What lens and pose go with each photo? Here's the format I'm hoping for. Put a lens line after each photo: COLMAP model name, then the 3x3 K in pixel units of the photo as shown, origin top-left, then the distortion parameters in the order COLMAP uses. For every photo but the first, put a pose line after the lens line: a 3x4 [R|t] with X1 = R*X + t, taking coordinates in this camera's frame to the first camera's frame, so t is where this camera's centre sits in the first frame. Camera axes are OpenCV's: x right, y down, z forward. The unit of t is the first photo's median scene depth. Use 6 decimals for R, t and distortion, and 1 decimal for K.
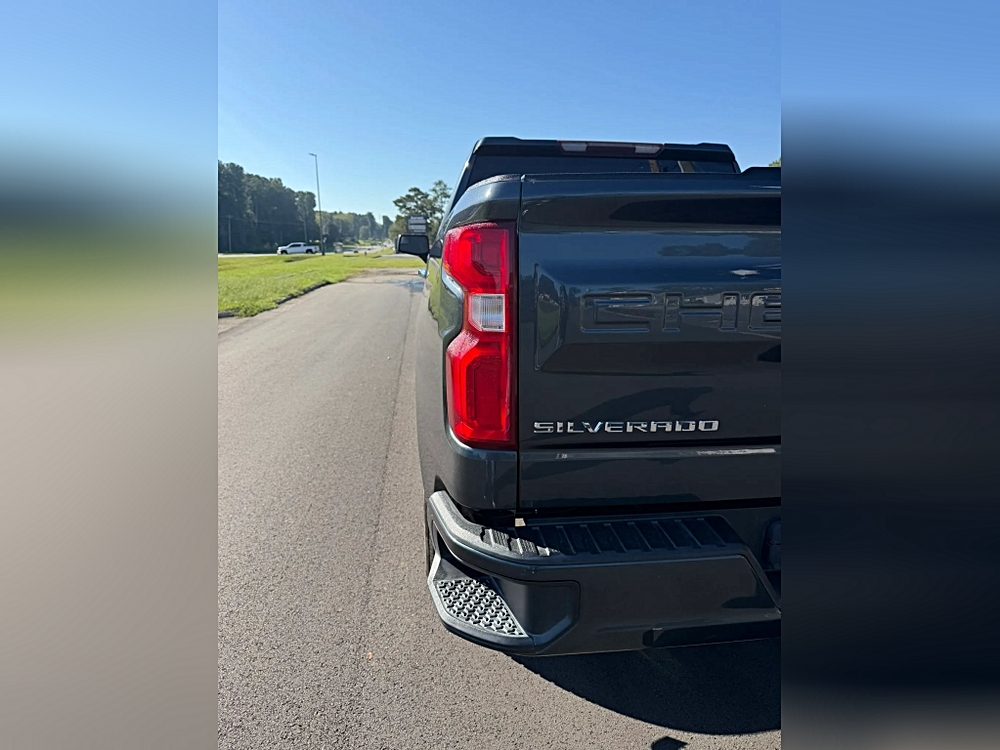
lens RADIAL K [[718.4, 0, 510.7], [0, 718.4, 386.1], [0, 0, 1]] dist [0.031239, -0.054316]
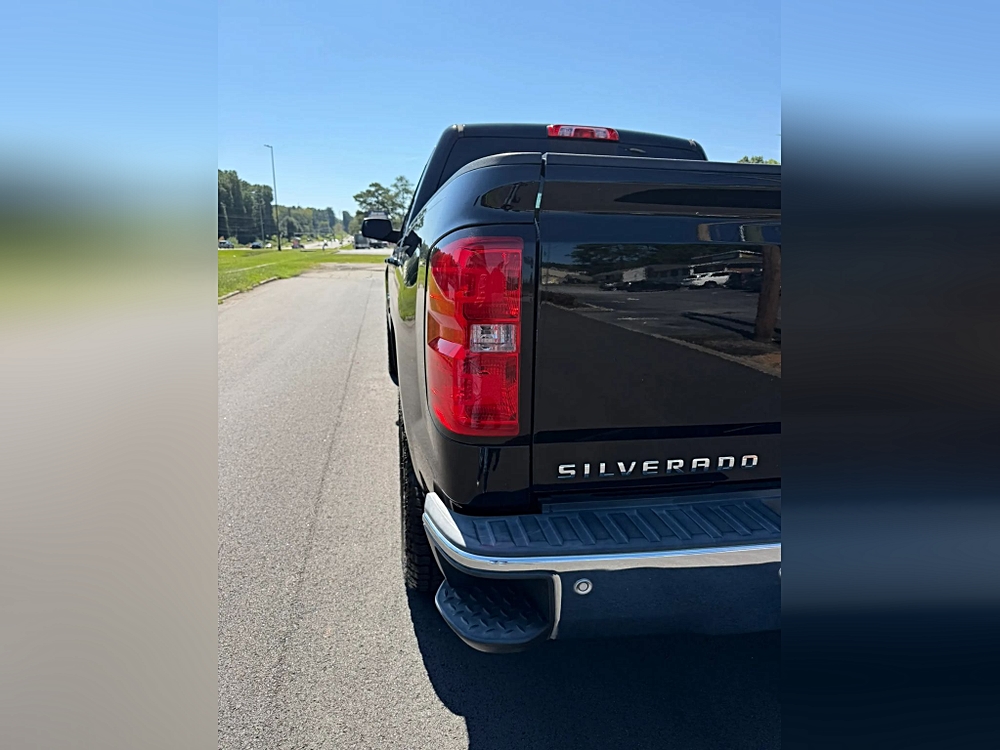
lens RADIAL K [[644.3, 0, 500.0], [0, 644.3, 375.0], [0, 0, 1]] dist [-0.002409, -0.003283]
pose [[0.999227, 0.001797, 0.039279, 0.002304], [-0.001615, 0.999988, -0.004656, -0.010070], [-0.039287, 0.004589, 0.999217, 0.120196]]
